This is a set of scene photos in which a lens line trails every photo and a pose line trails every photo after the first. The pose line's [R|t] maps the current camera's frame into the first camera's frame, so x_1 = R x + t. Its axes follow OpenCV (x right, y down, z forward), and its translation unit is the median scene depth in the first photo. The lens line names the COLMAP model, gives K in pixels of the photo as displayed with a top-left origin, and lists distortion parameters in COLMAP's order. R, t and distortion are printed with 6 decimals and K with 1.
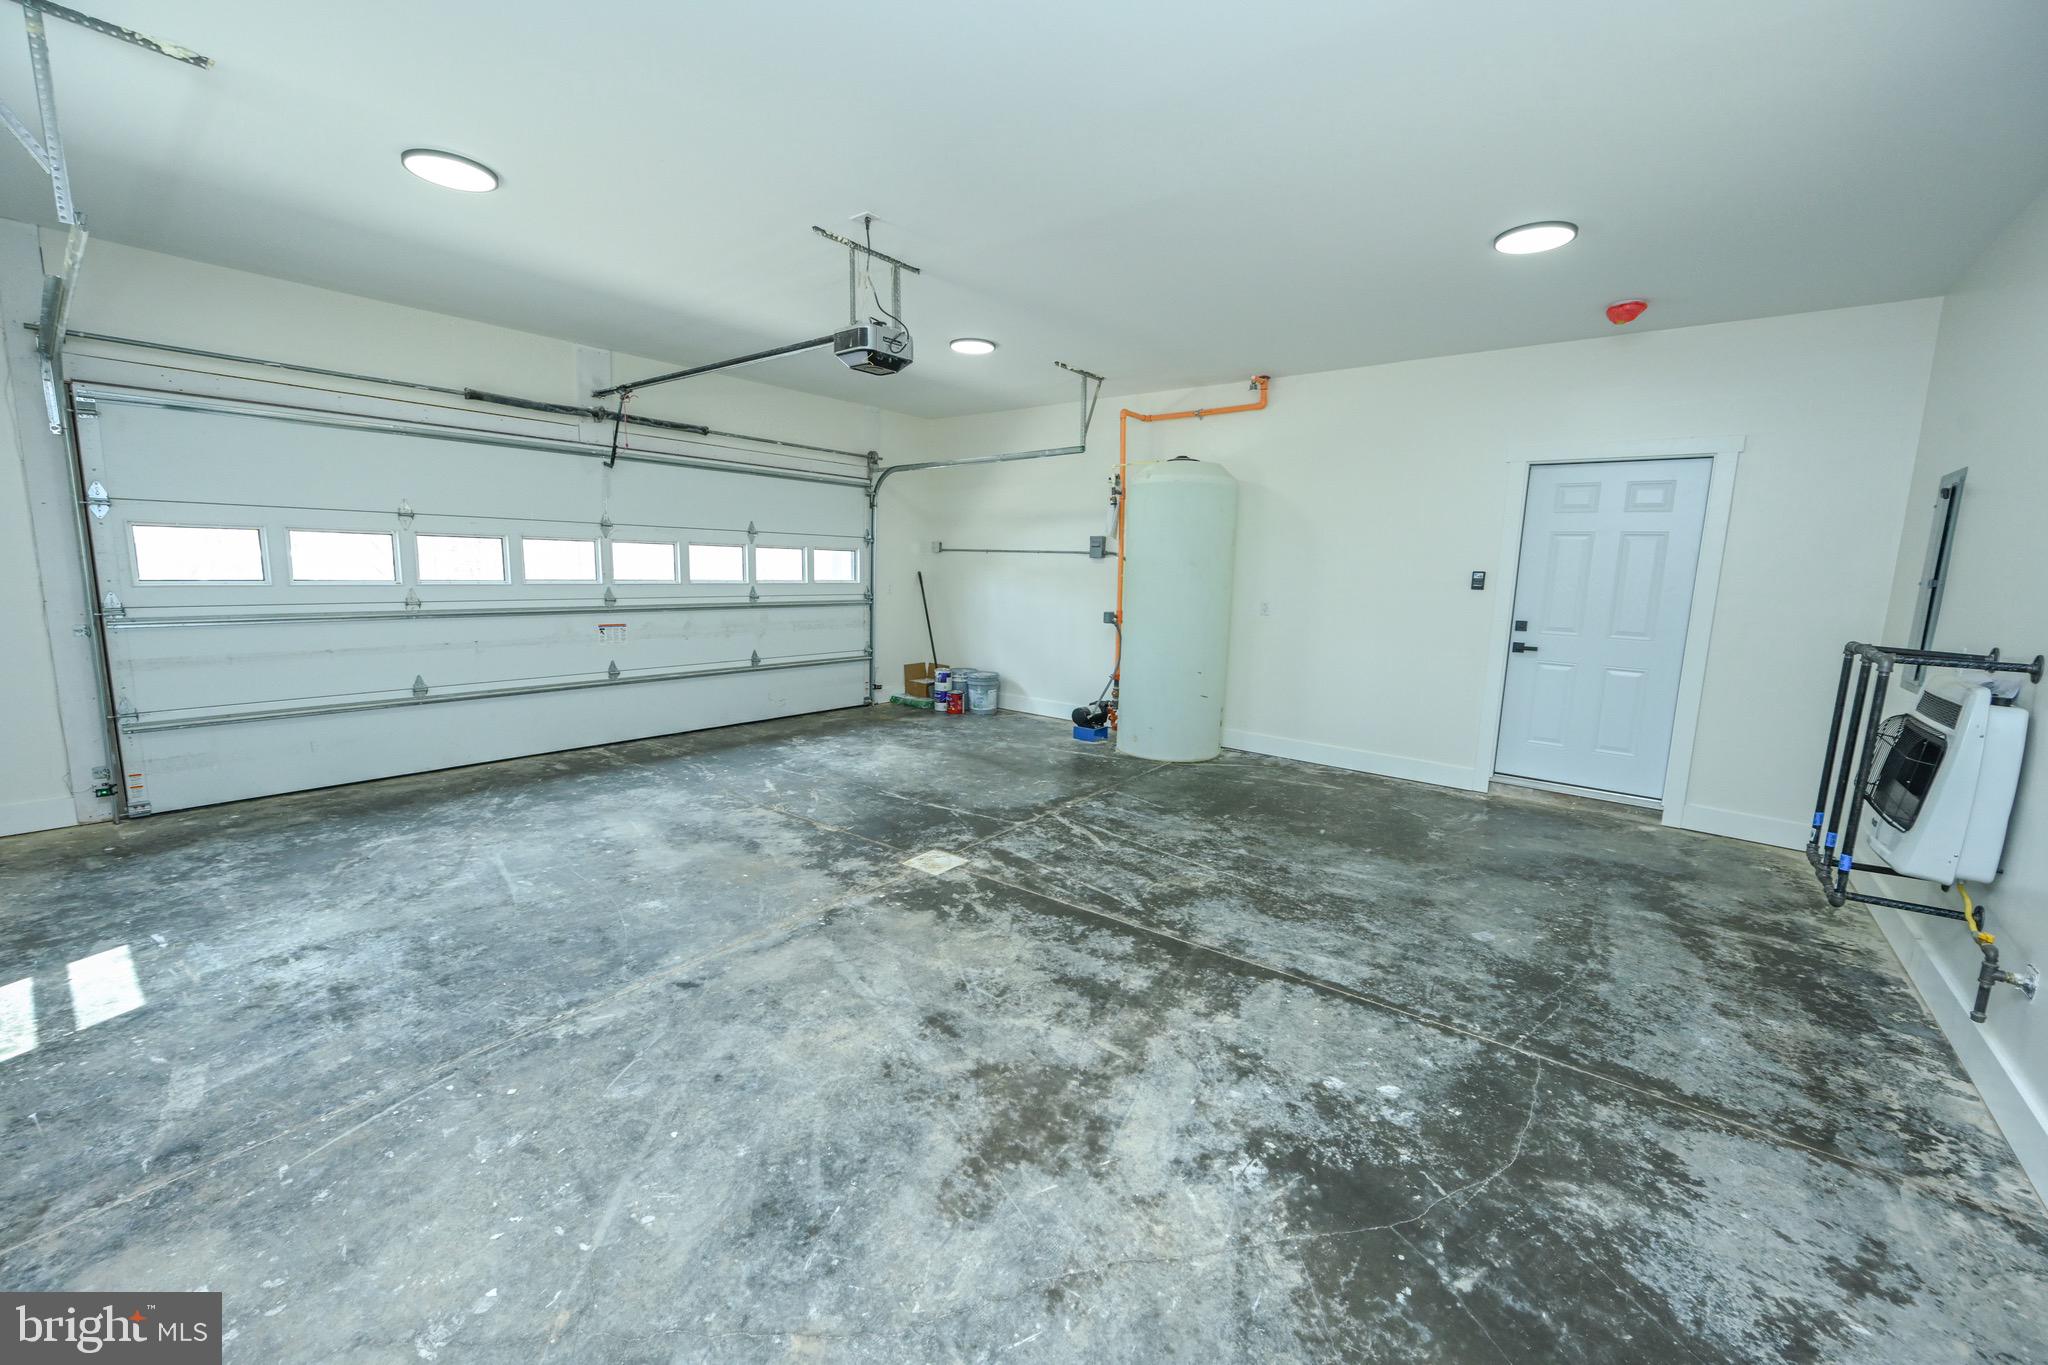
lens RADIAL K [[804.4, 0, 1026.4], [0, 804.4, 685.3], [0, 0, 1]] dist [-0.002169, 0.000487]
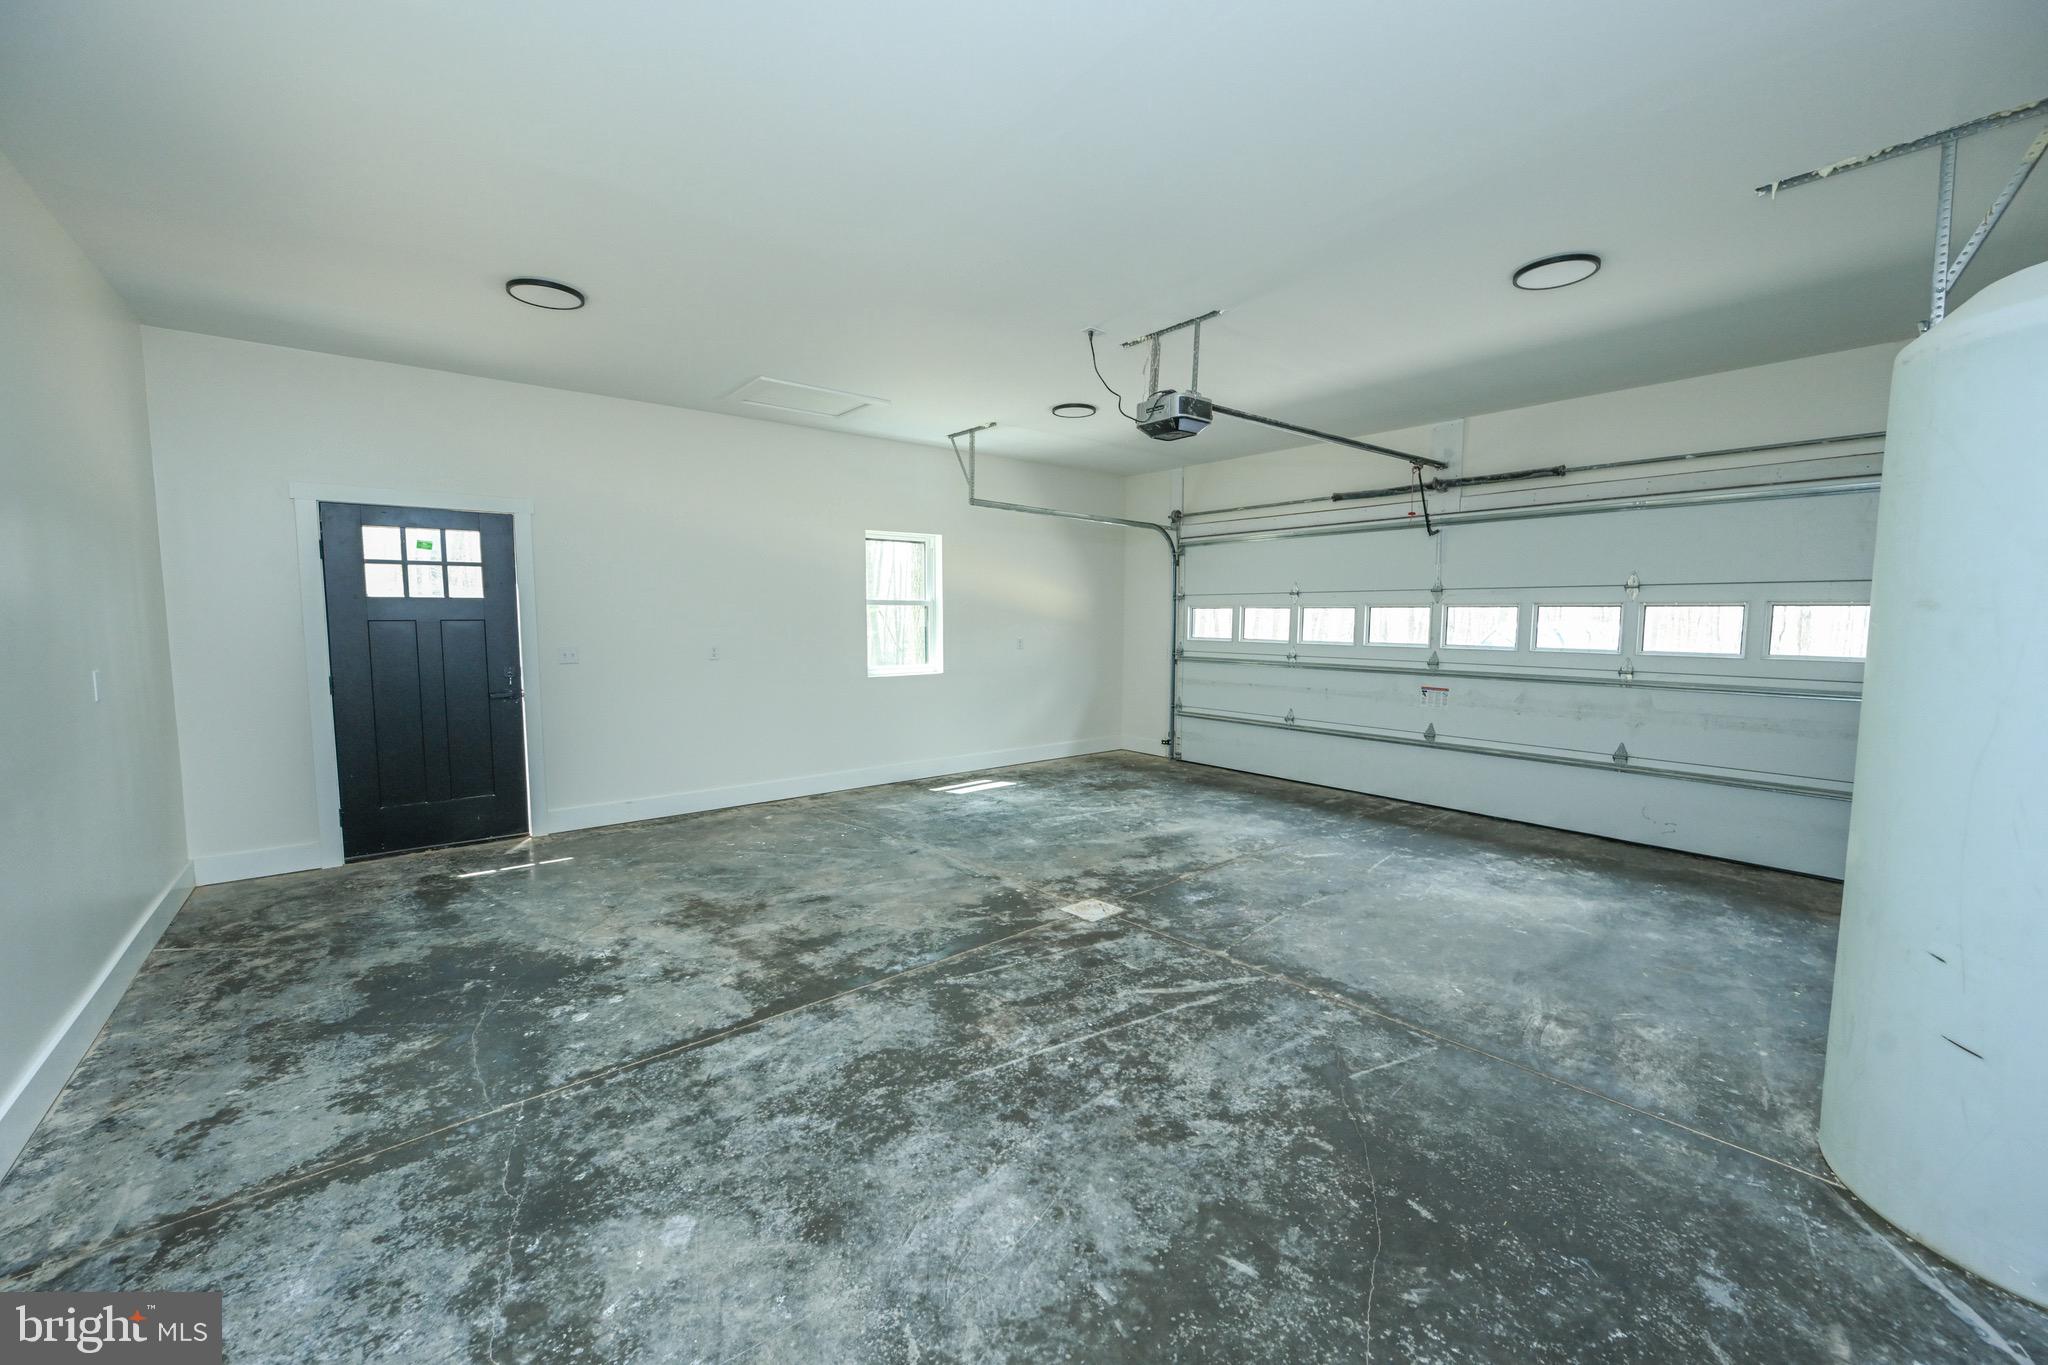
lens RADIAL K [[804.4, 0, 1026.4], [0, 804.4, 685.3], [0, 0, 1]] dist [-0.002169, 0.000487]
pose [[-0.213931, 0.056989, -0.975185, 1.017737], [-0.153622, 0.983912, 0.091199, -0.161372], [0.964694, 0.169320, -0.201734, 1.243101]]
